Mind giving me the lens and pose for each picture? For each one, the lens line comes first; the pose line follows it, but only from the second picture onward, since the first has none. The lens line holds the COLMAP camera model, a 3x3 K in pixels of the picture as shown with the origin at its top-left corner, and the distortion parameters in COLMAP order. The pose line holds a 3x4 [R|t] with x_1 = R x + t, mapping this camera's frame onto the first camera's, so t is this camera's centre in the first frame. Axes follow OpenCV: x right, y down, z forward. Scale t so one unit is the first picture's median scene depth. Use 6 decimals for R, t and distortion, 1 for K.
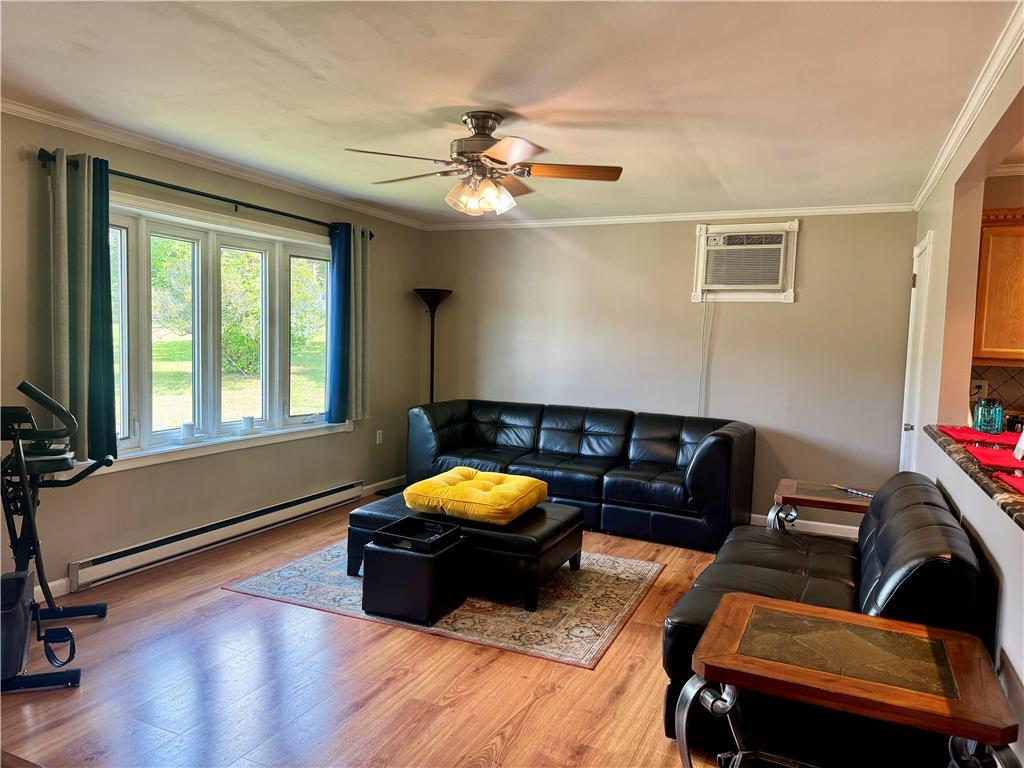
lens RADIAL K [[716.4, 0, 512.7], [0, 716.4, 382.4], [0, 0, 1]] dist [0.049691, -0.052811]
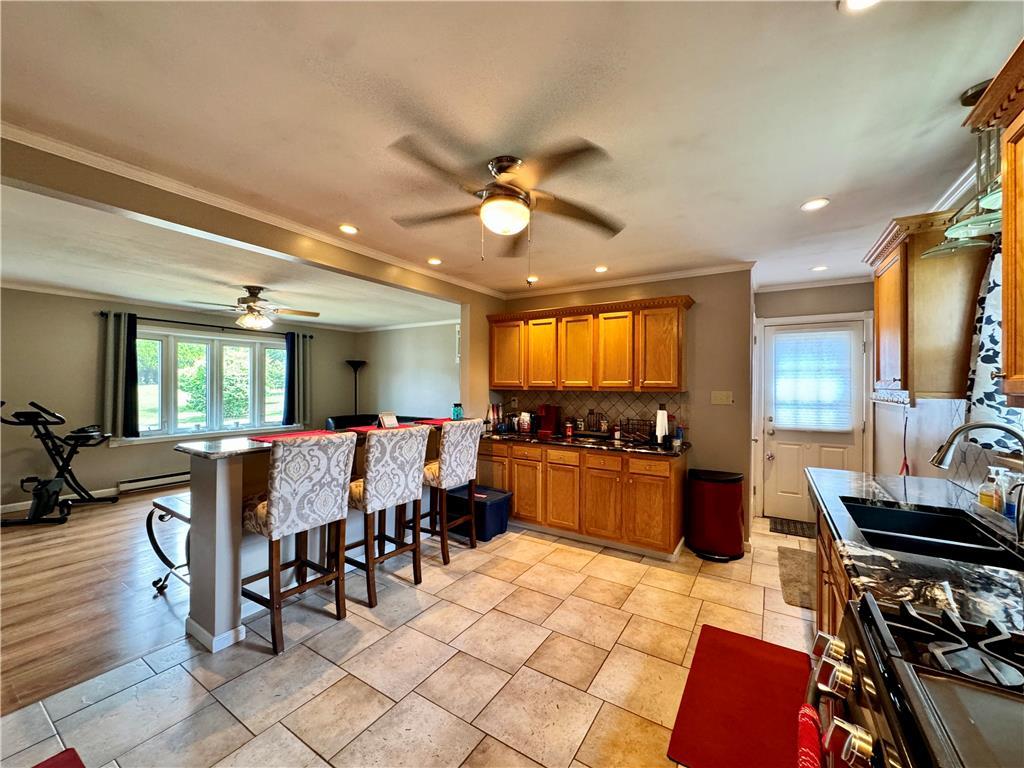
lens RADIAL K [[405.2, 0, 512.6], [0, 405.2, 387.9], [0, 0, 1]] dist [-0.004774, 0.000338]
pose [[0.989399, -0.024317, -0.143174, 0.893236], [0.015425, 0.997901, -0.062889, 0.047463], [0.144403, 0.060013, 0.987697, -0.142789]]
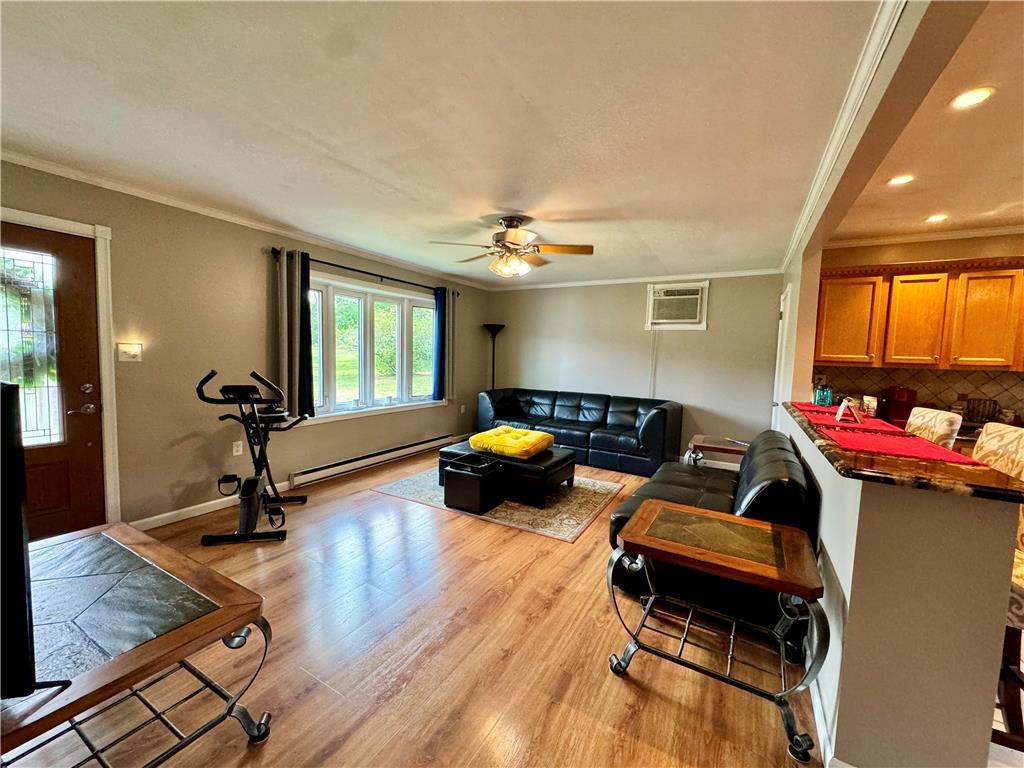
lens RADIAL K [[405.2, 0, 510.8], [0, 405.2, 384.6], [0, 0, 1]] dist [-0.004774, 0.000338]
pose [[0.994884, 0.003552, -0.100964, 0.052328], [-0.002944, 0.999977, 0.006173, 0.016605], [0.100984, -0.005844, 0.994871, 0.034782]]
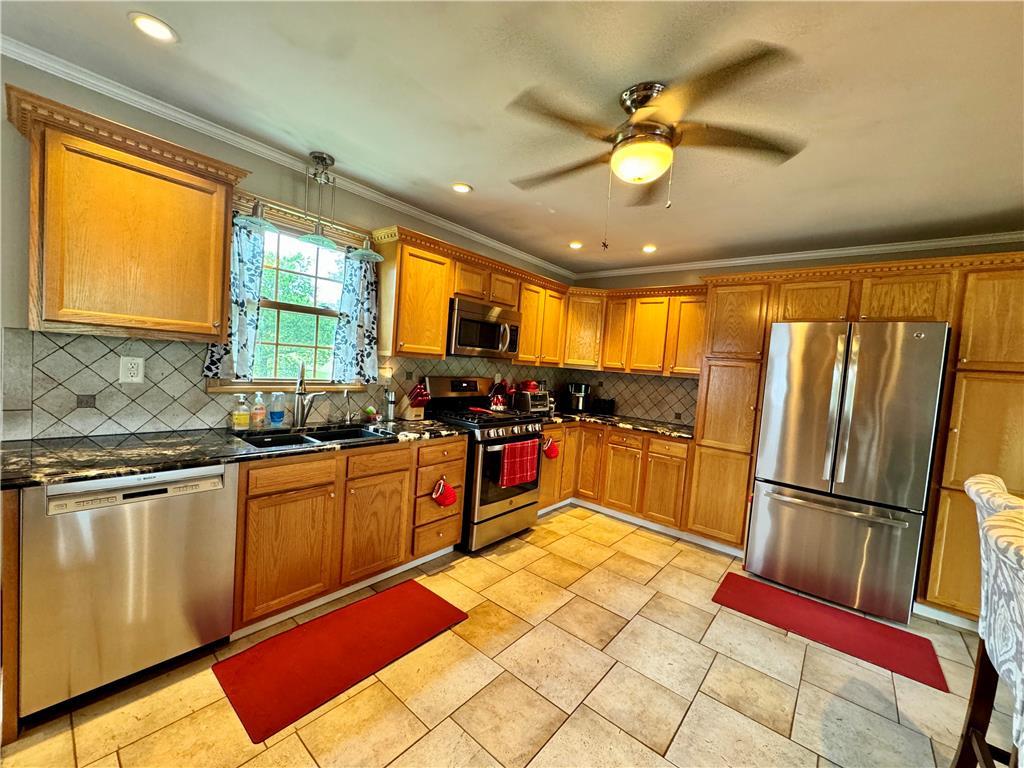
lens RADIAL K [[405.2, 0, 512.5], [0, 405.2, 382.5], [0, 0, 1]] dist [-0.004774, 0.000338]
pose [[-0.957710, -0.116226, 0.263218, 0.806708], [-0.088450, 0.989413, 0.115062, -0.006793], [-0.273805, 0.086915, -0.957850, 0.823182]]
